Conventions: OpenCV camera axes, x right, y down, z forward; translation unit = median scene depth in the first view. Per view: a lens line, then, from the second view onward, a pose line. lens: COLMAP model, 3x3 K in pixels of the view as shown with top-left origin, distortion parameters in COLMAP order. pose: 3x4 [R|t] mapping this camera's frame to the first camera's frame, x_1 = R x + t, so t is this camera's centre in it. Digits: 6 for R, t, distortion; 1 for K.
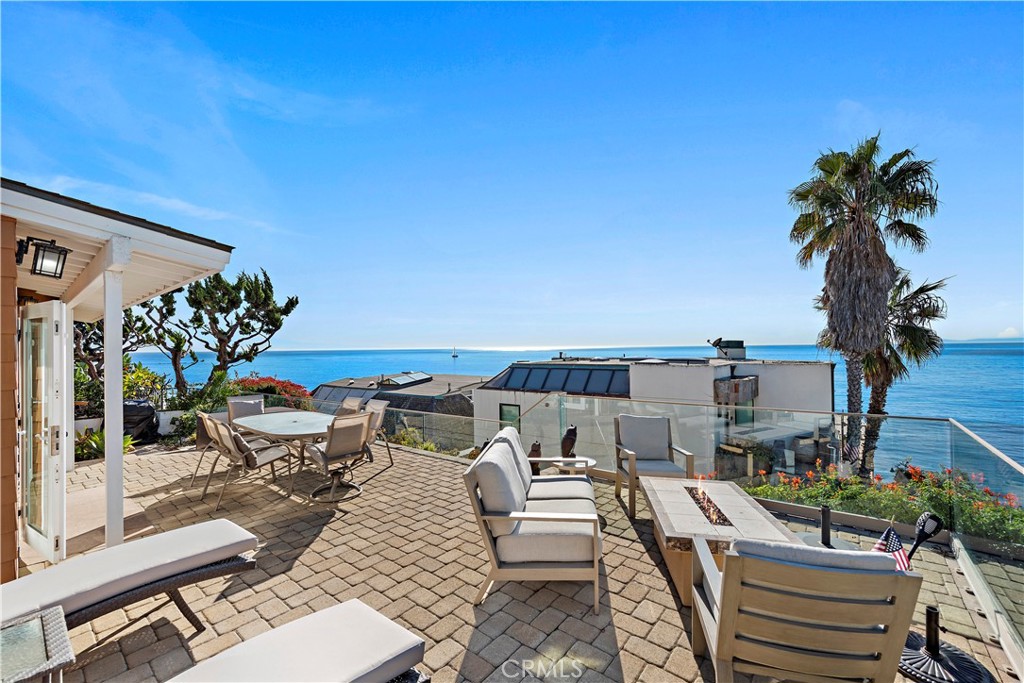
lens RADIAL K [[425.7, 0, 511.3], [0, 425.7, 345.5], [0, 0, 1]] dist [0.008165, -0.000217]
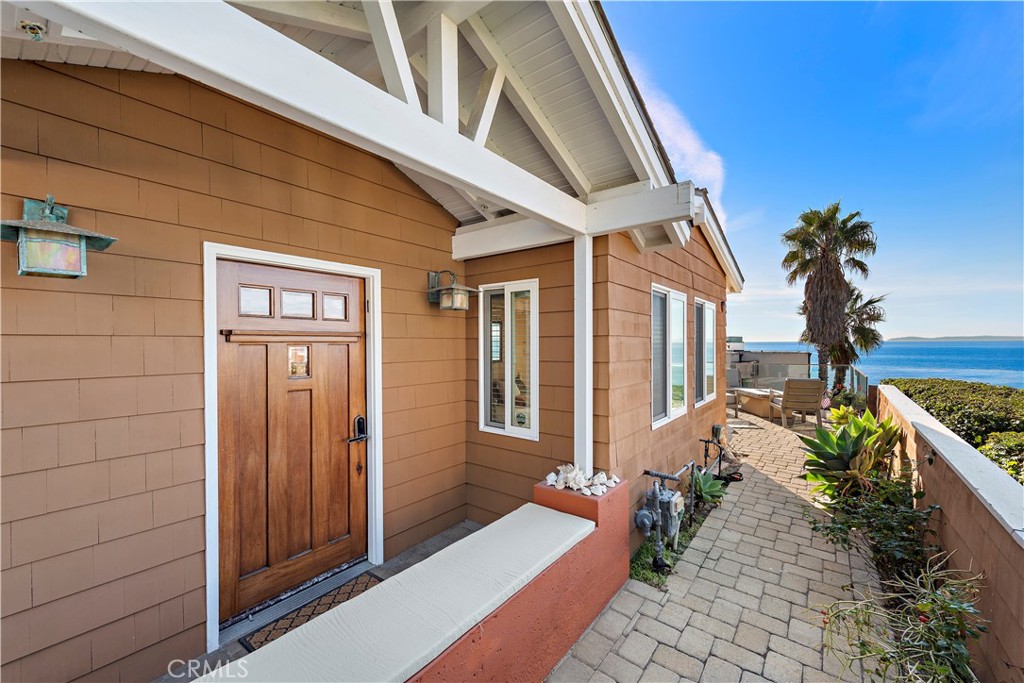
lens RADIAL K [[425.7, 0, 511.3], [0, 425.7, 345.5], [0, 0, 1]] dist [0.008165, -0.000217]
pose [[0.999274, 0.004947, 0.037782, -0.333067], [-0.005213, 0.999962, 0.006945, 0.013967], [-0.037746, -0.007137, 0.999262, -0.436110]]
